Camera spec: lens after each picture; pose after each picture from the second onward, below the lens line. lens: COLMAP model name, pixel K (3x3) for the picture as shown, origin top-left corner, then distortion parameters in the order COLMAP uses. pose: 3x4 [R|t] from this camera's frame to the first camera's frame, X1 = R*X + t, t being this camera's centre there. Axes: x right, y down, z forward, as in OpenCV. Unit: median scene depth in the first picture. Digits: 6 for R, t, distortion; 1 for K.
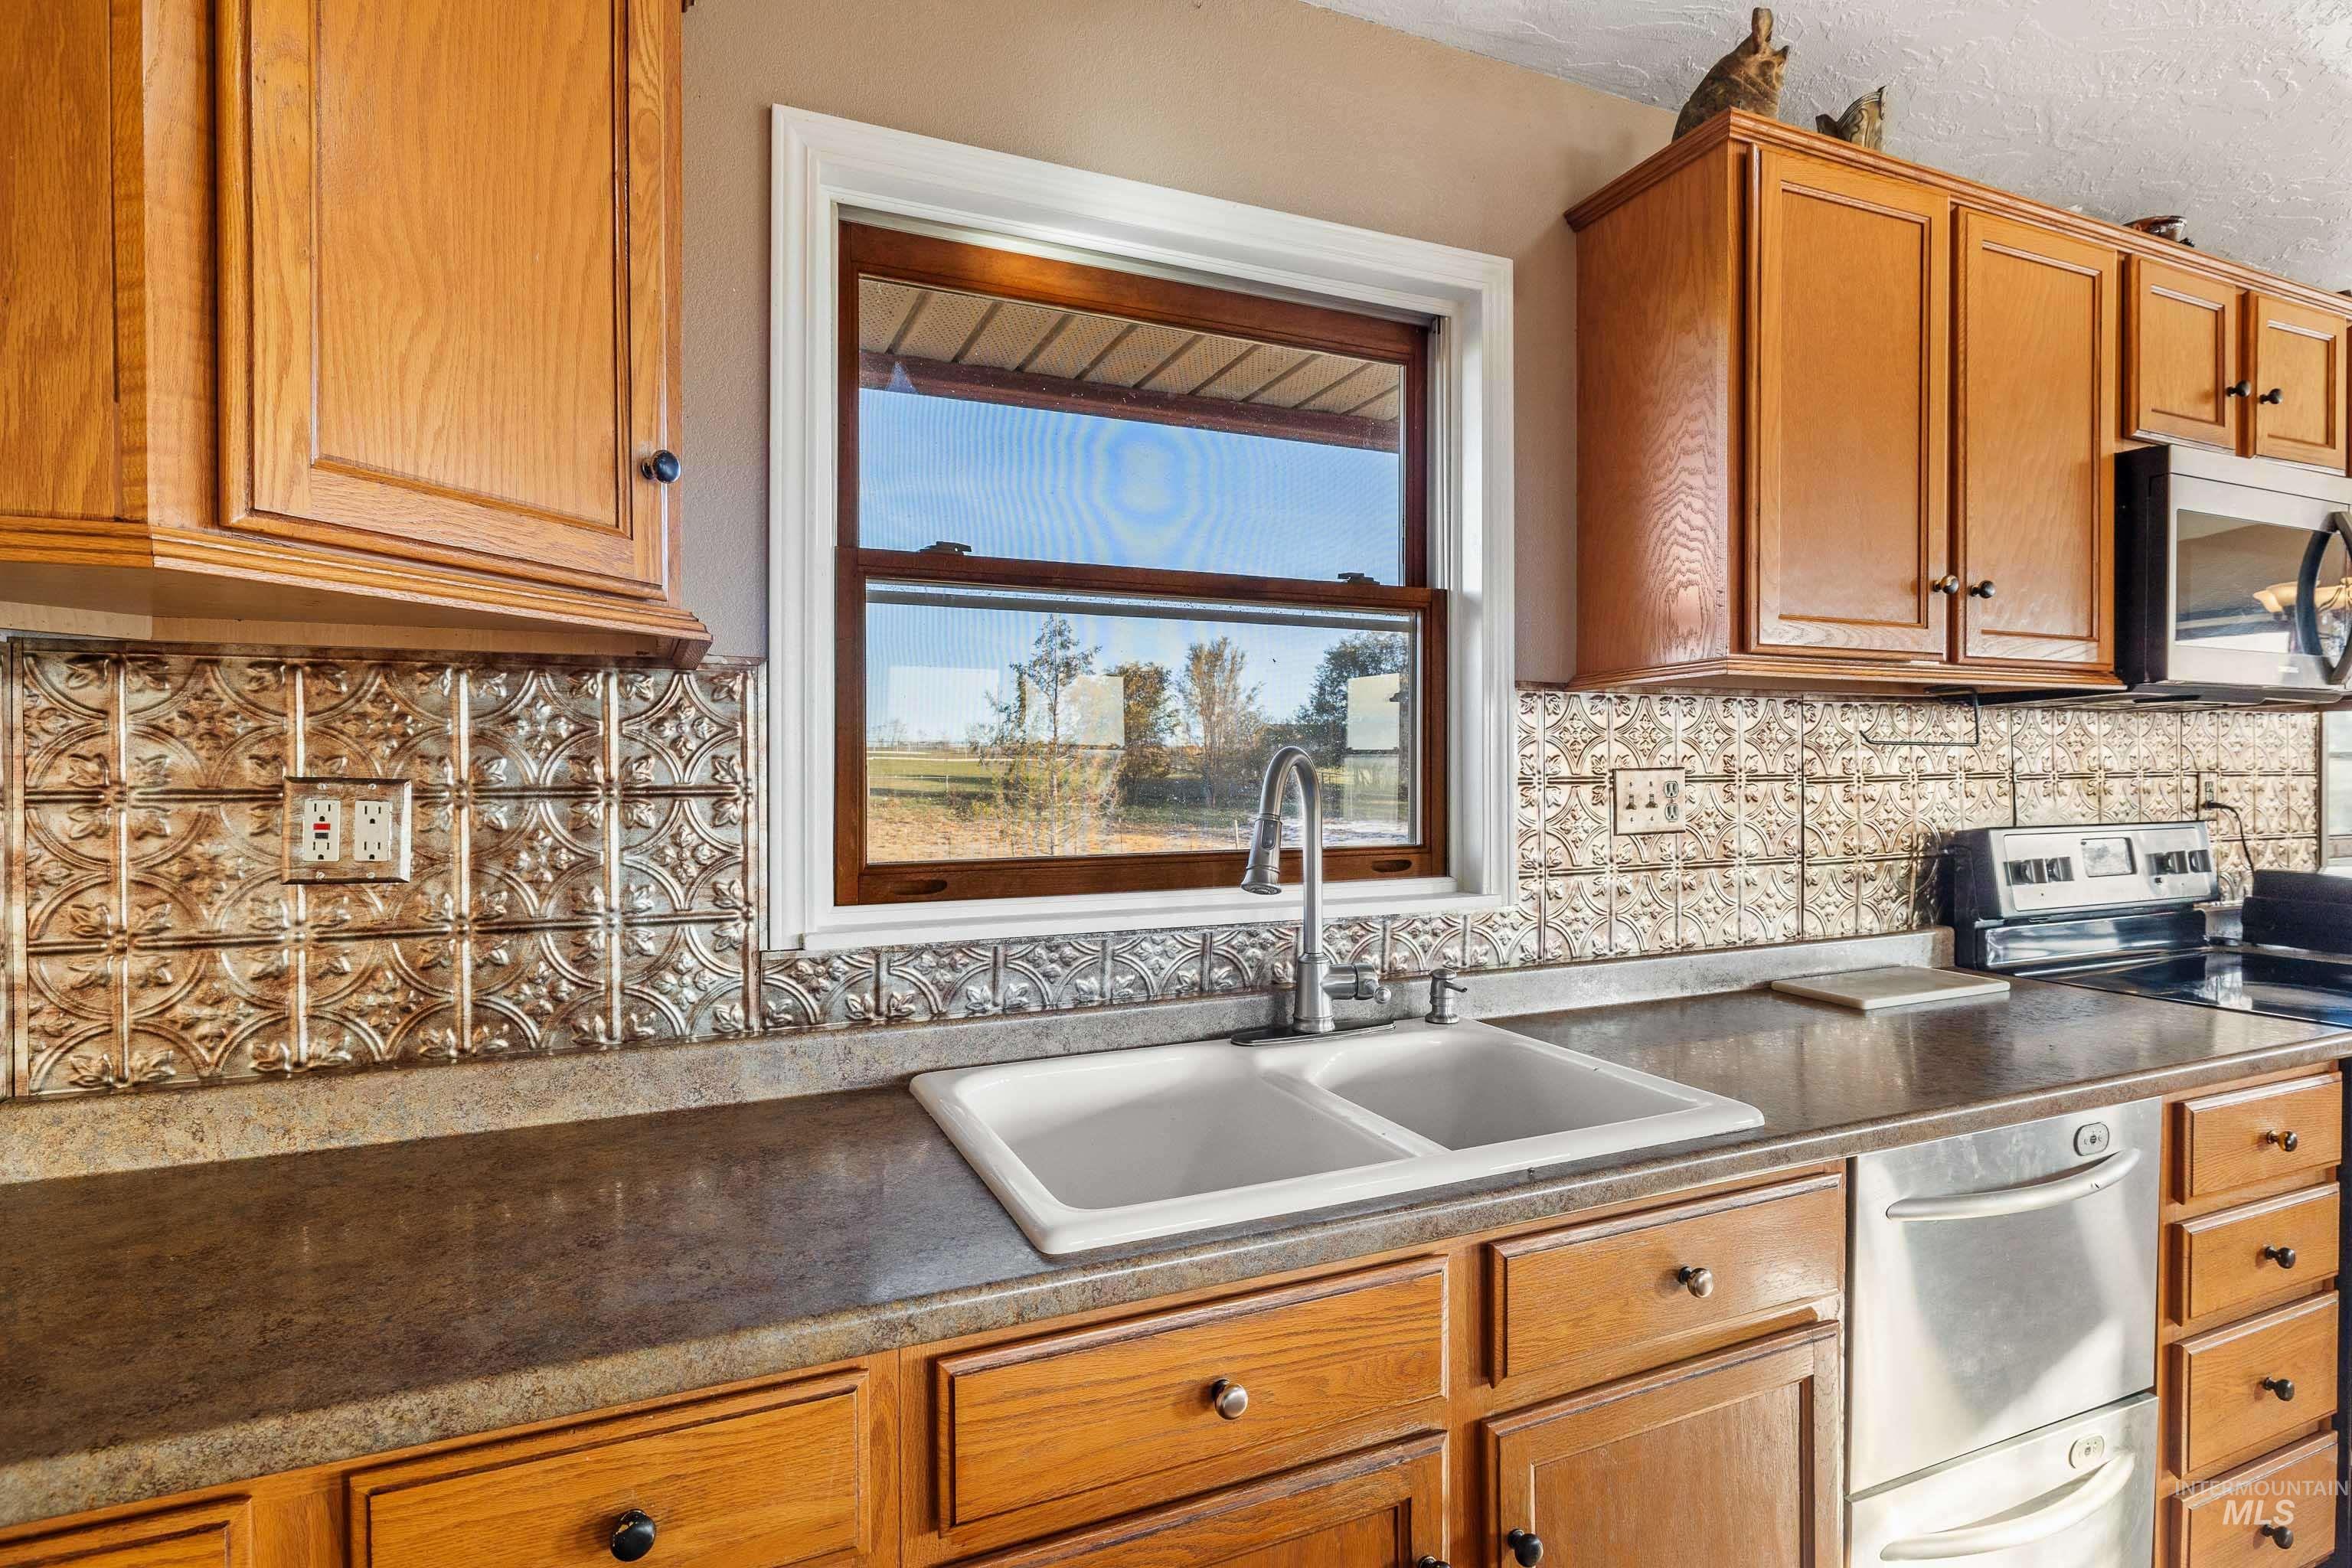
lens RADIAL K [[1195.3, 0, 1179.2], [0, 1195.3, 784.4], [0, 0, 1]] dist [-0.000133, -0.000300]
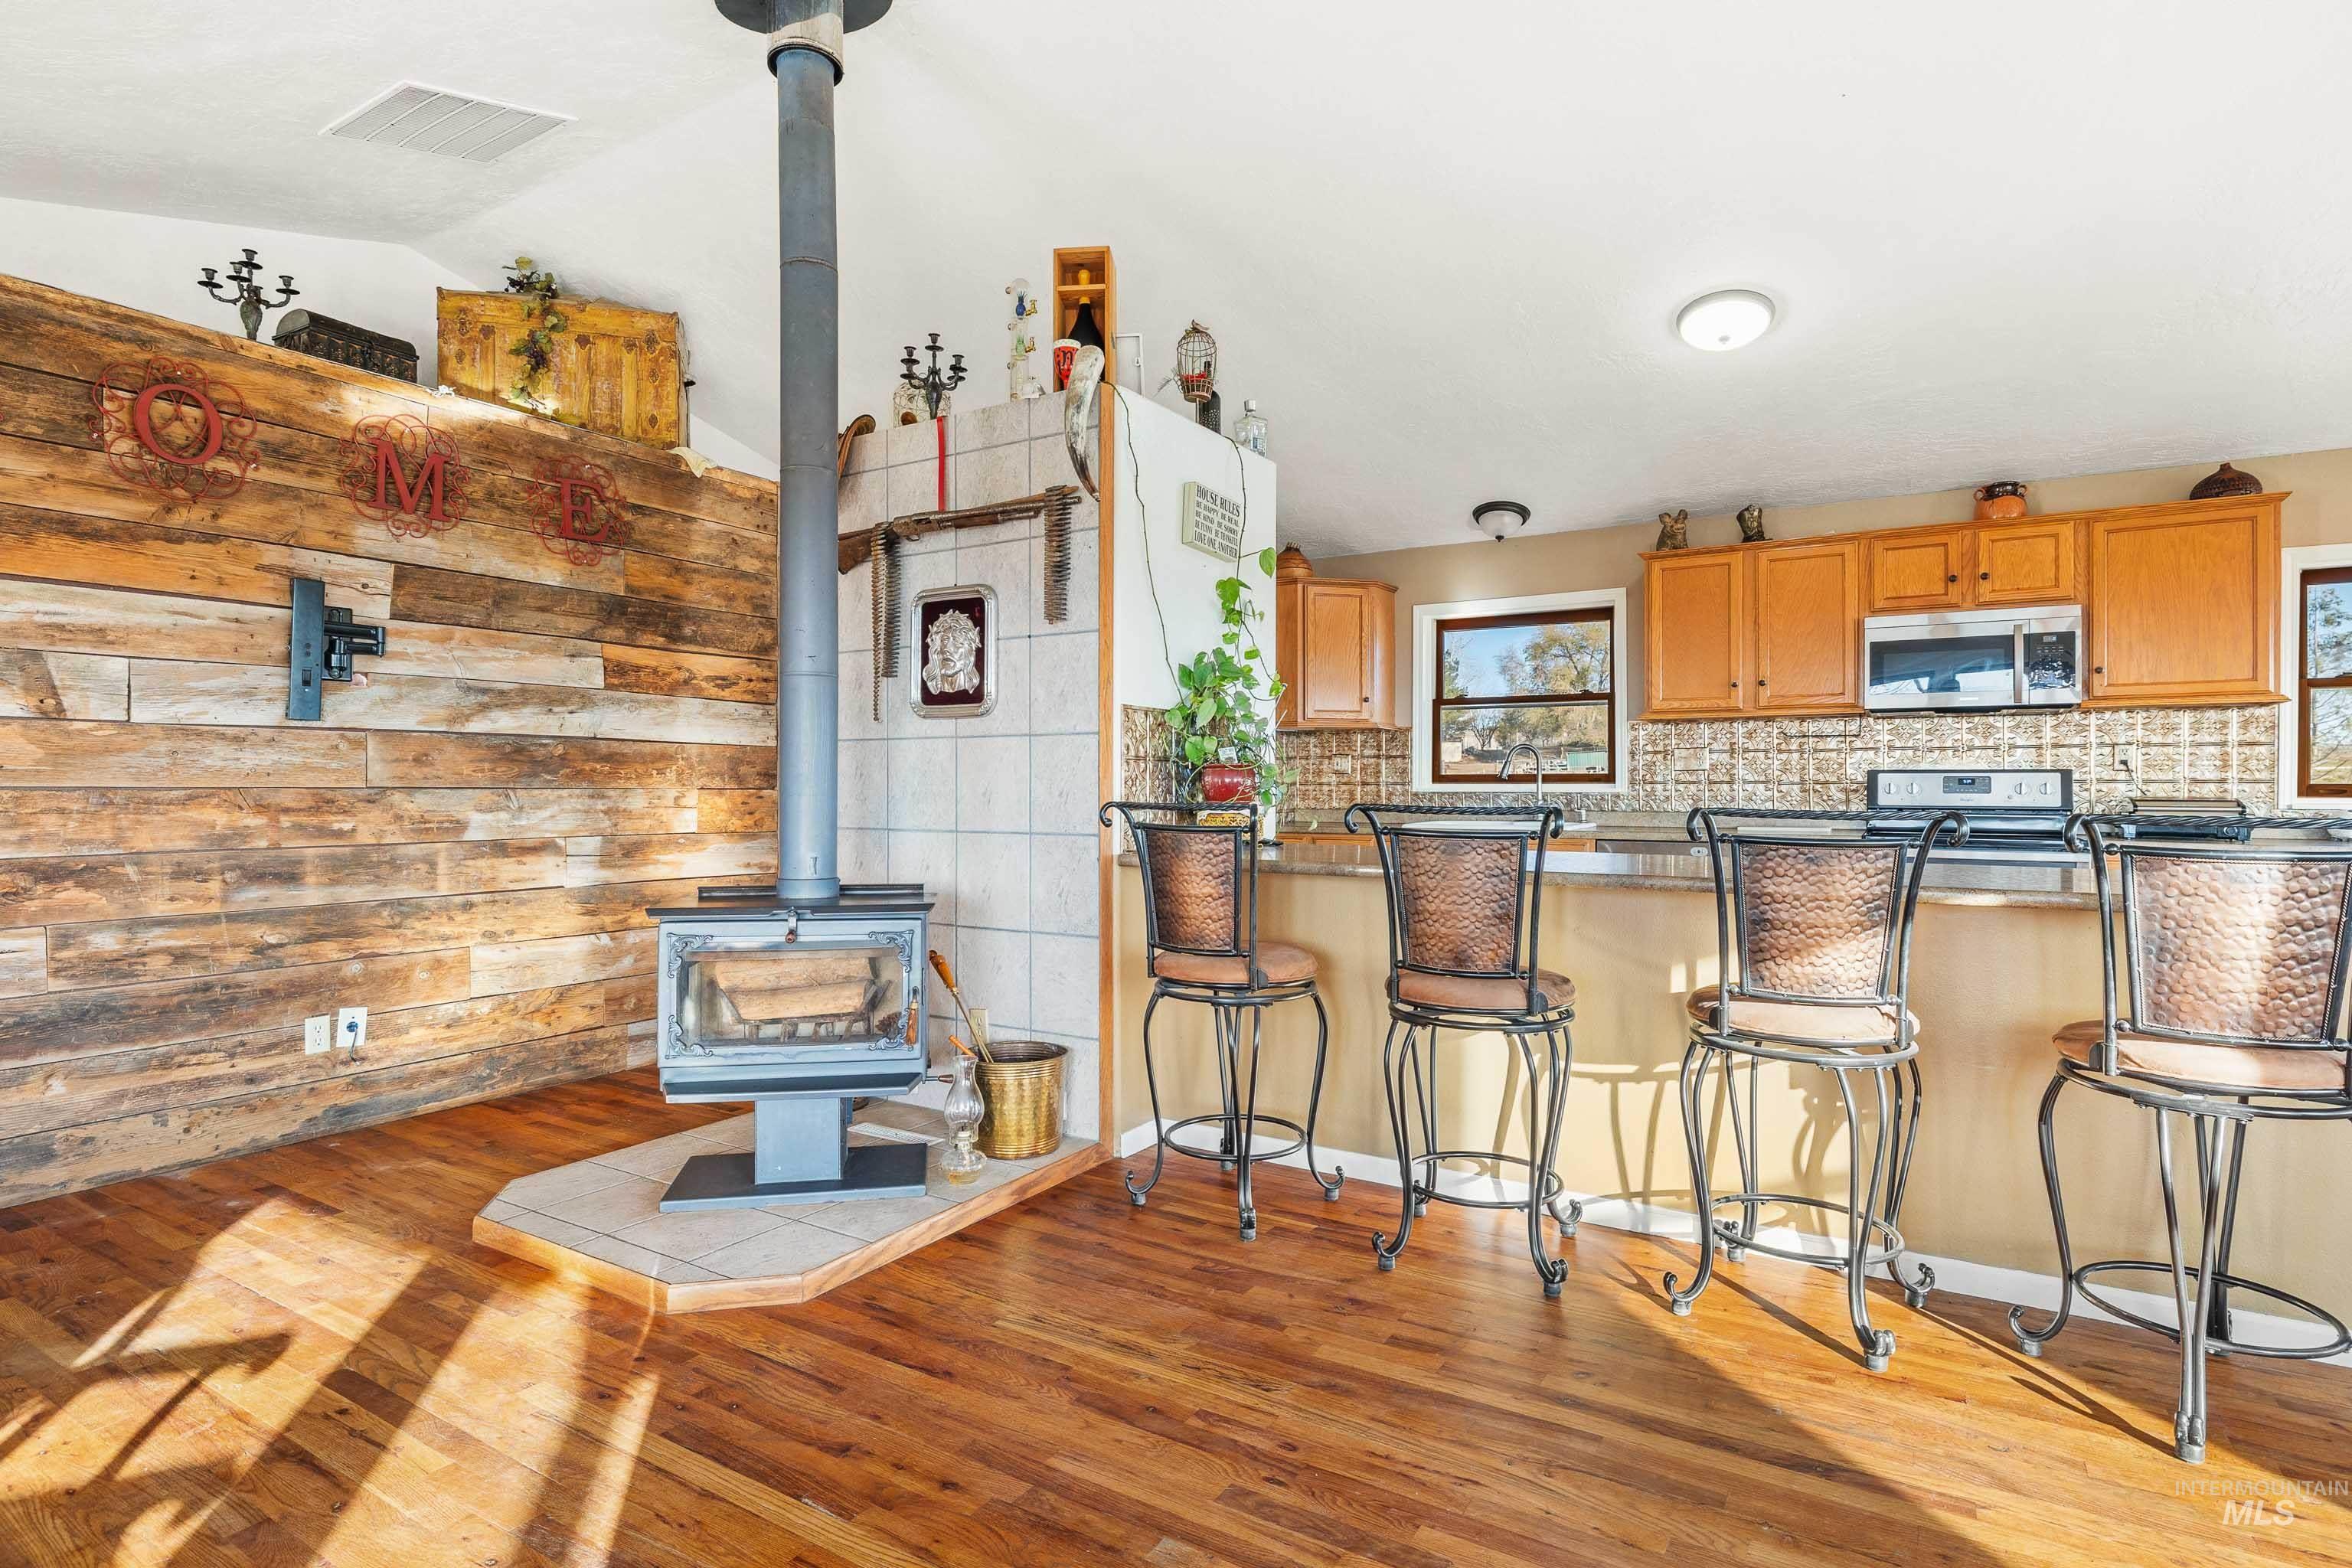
lens RADIAL K [[1195.3, 0, 1182.4], [0, 1195.3, 781.5], [0, 0, 1]] dist [-0.000133, -0.000300]
pose [[0.562660, 0.002197, -0.826685, 2.357159], [-0.011074, 0.999927, -0.004880, 0.107671], [0.826614, 0.011901, 0.562643, -1.836806]]
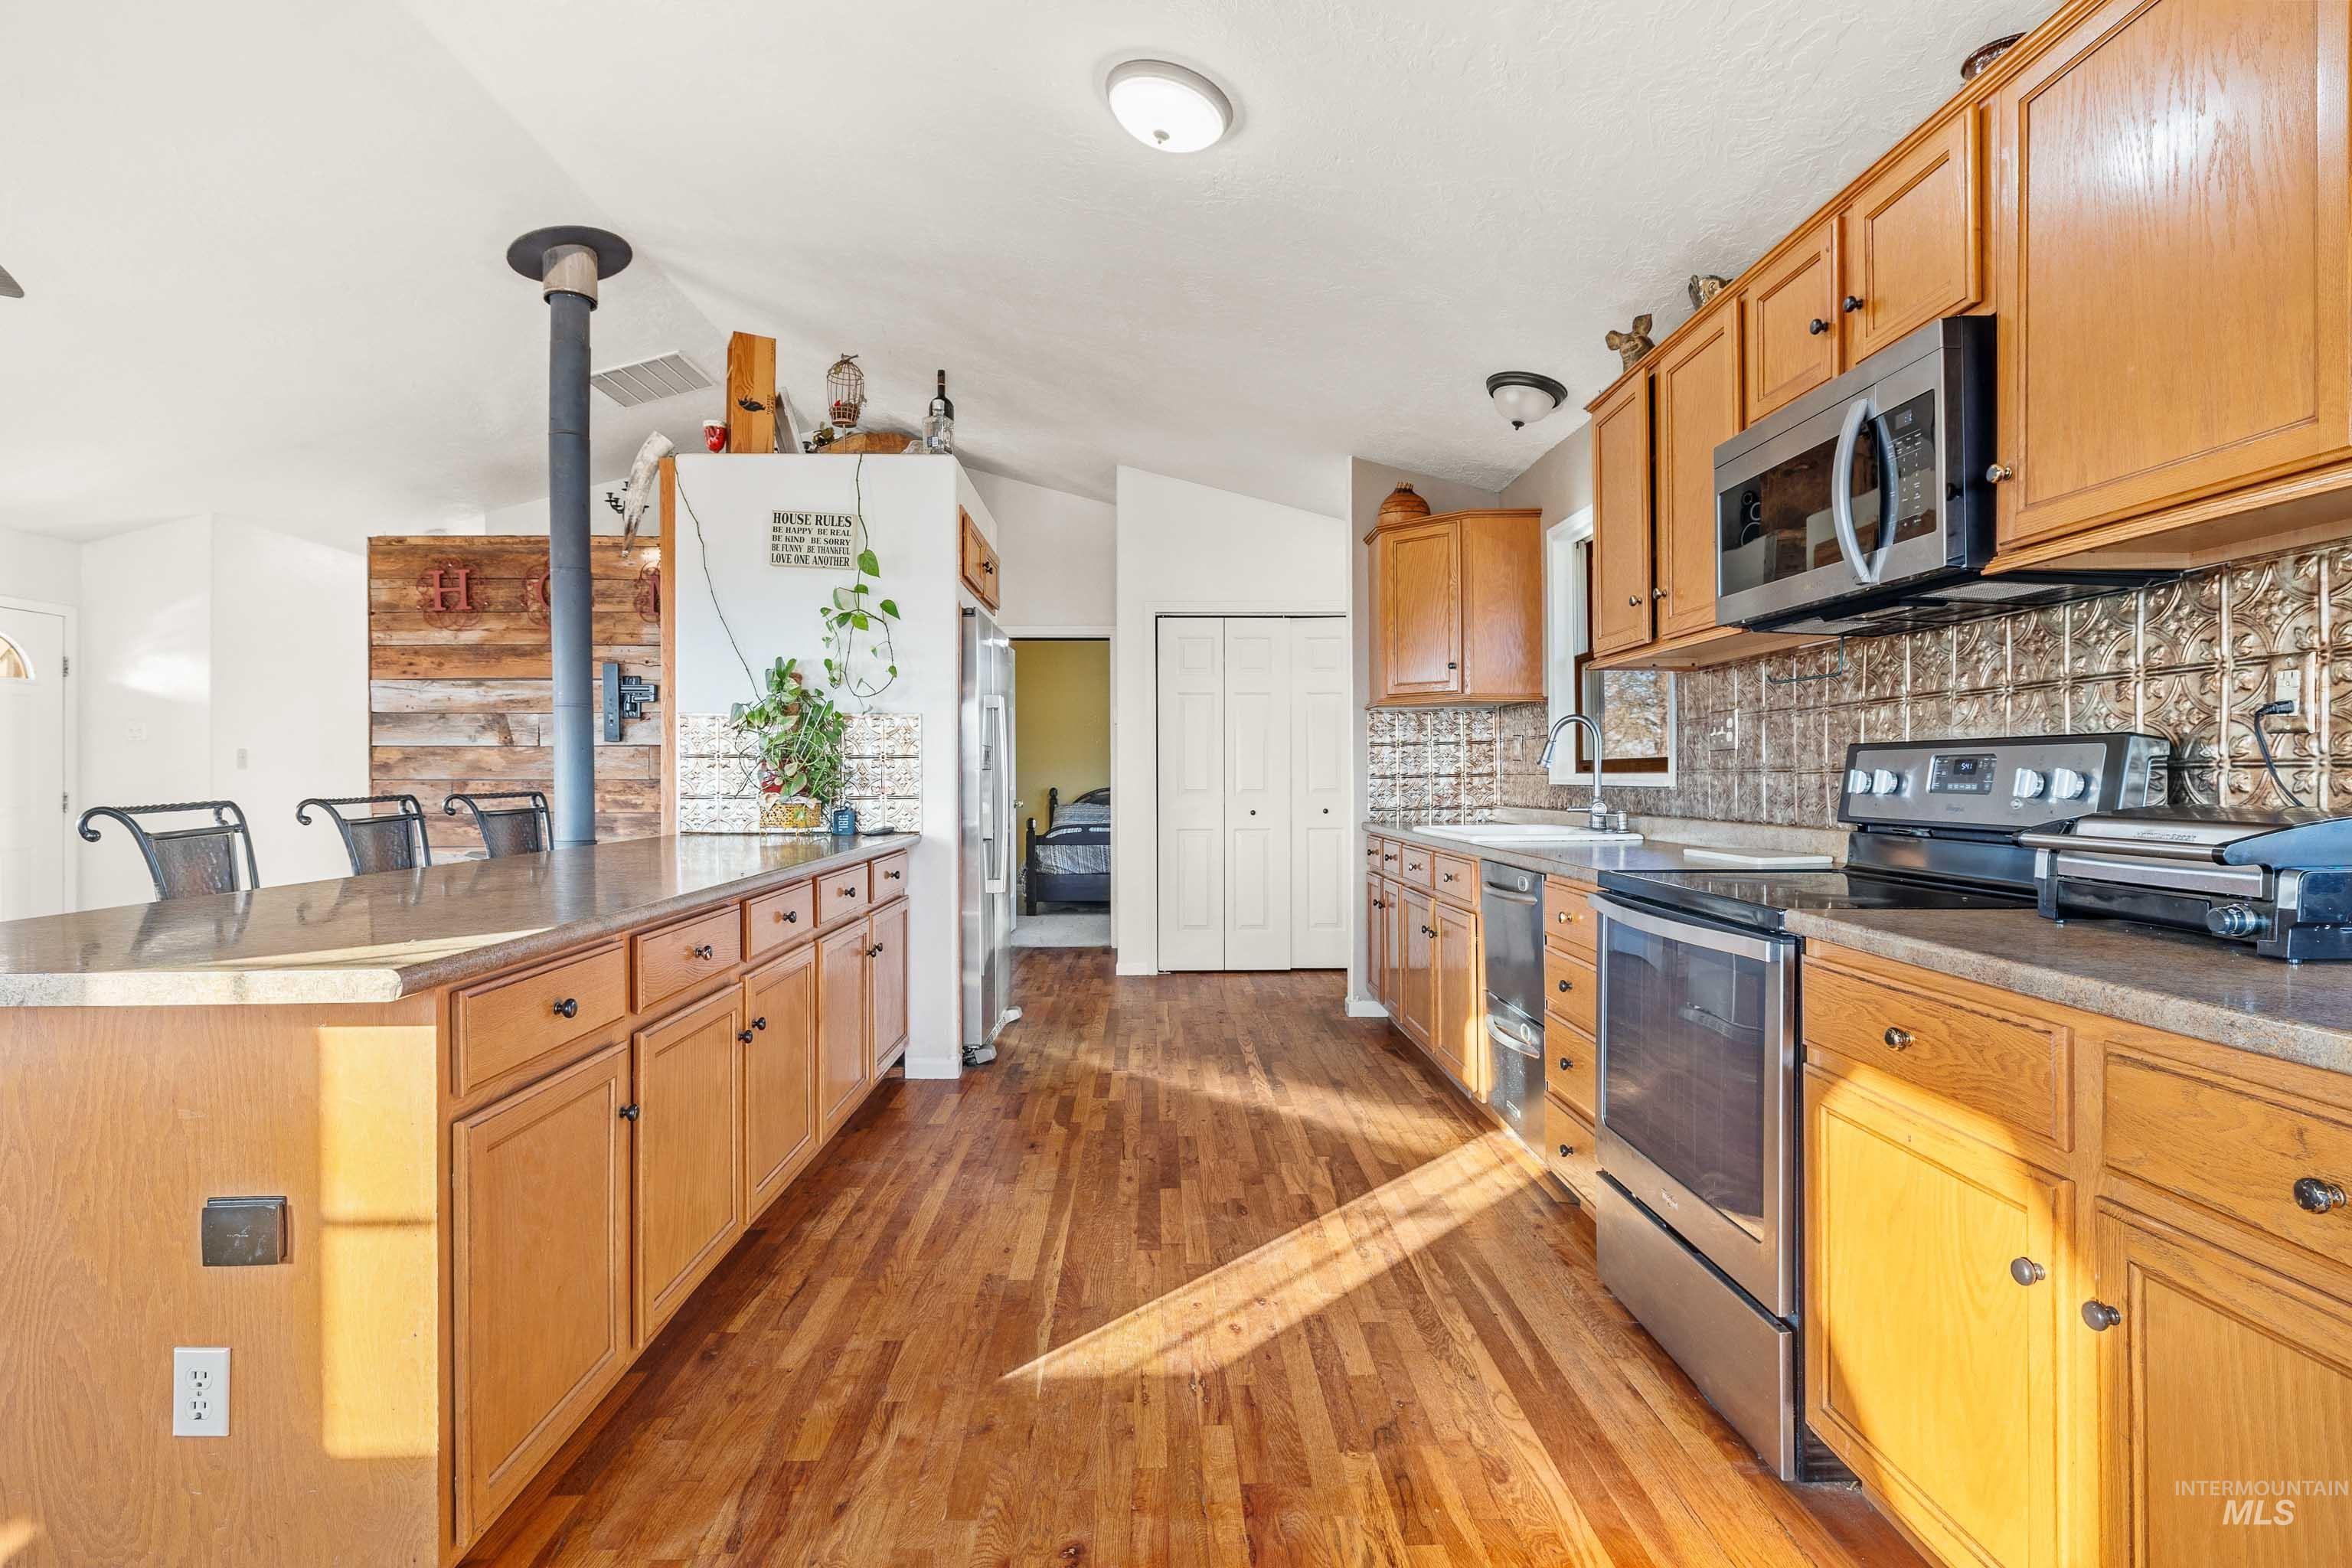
lens RADIAL K [[1195.3, 0, 1168.7], [0, 1195.3, 777.4], [0, 0, 1]] dist [-0.000133, -0.000300]
pose [[-0.389856, 0.005550, -0.920859, 2.527816], [-0.005687, 0.999948, 0.008434, 0.078222], [0.920858, 0.008525, -0.389804, 1.077452]]
